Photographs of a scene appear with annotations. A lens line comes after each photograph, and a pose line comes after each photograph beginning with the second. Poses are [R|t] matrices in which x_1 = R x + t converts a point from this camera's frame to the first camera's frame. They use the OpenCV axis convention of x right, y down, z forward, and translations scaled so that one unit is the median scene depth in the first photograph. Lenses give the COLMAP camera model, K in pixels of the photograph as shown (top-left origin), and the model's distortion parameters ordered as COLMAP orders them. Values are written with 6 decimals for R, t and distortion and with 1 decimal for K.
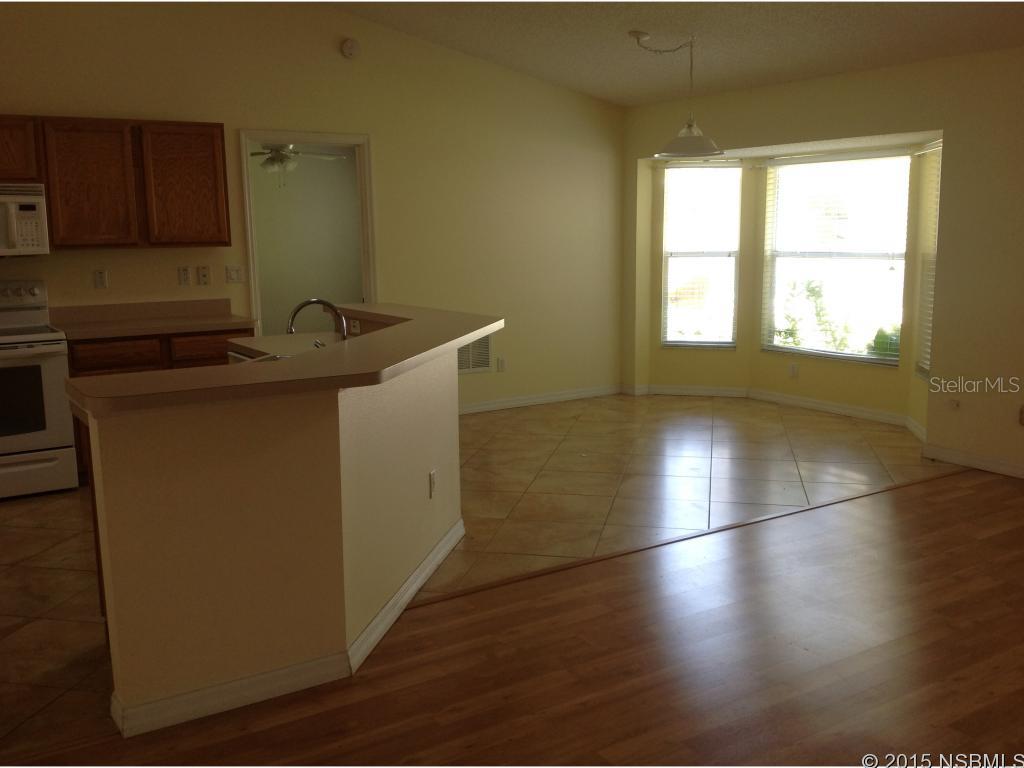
lens RADIAL K [[961.4, 0, 509.0], [0, 961.4, 403.9], [0, 0, 1]] dist [0.014660, 0.000000]
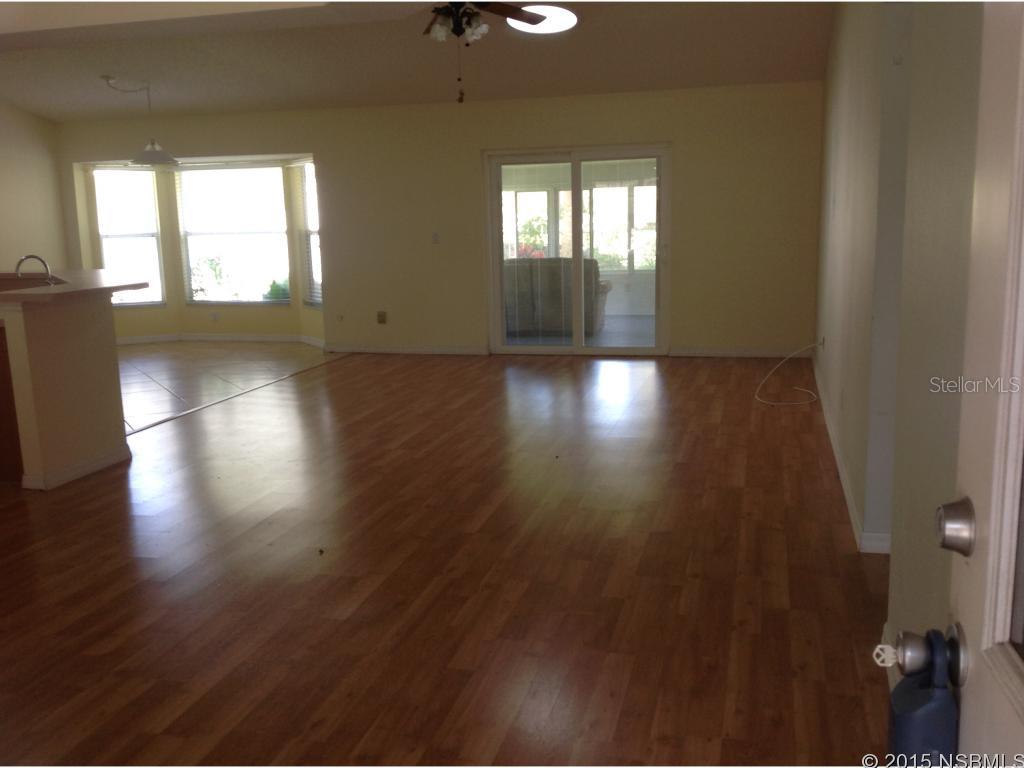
lens RADIAL K [[961.4, 0, 512.3], [0, 961.4, 384.1], [0, 0, 1]] dist [0.014660, 0.000000]
pose [[0.733600, -0.126757, 0.667655, -0.323927], [0.137900, 0.989777, 0.036393, 0.069464], [-0.665443, 0.065372, 0.743580, -0.315920]]
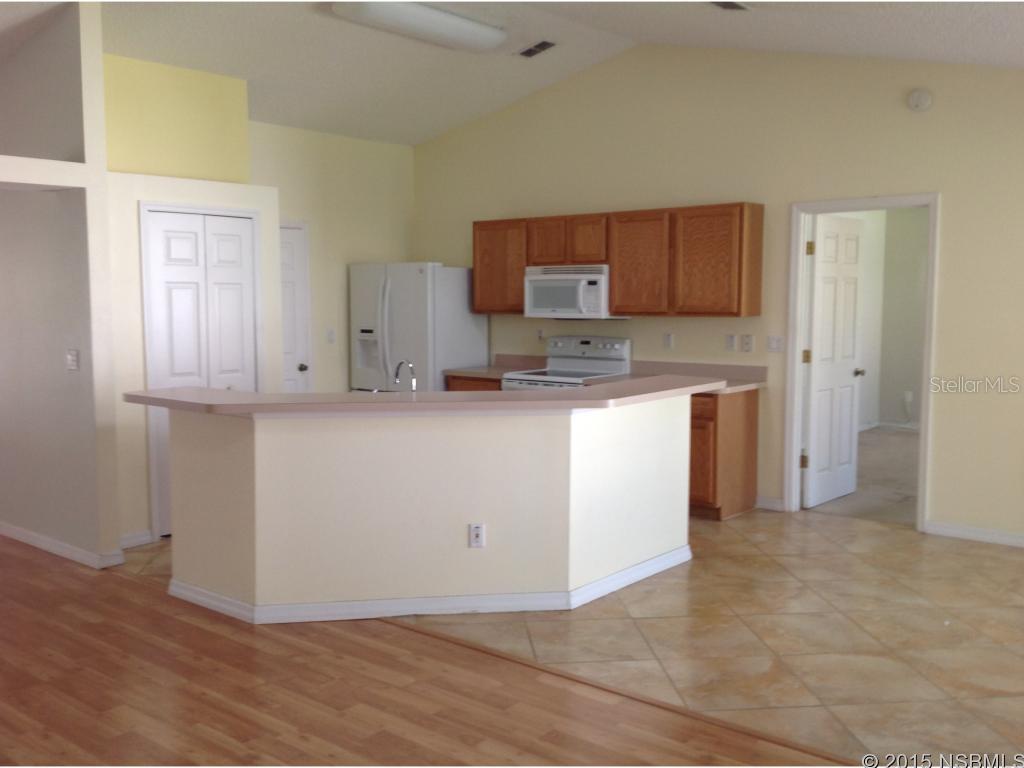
lens RADIAL K [[961.4, 0, 512.7], [0, 961.4, 383.3], [0, 0, 1]] dist [0.014660, 0.000000]
pose [[0.305681, 0.099953, -0.946873, 0.837856], [-0.174230, 0.983555, 0.047578, -0.130016], [0.936057, 0.150430, 0.318069, 0.582355]]
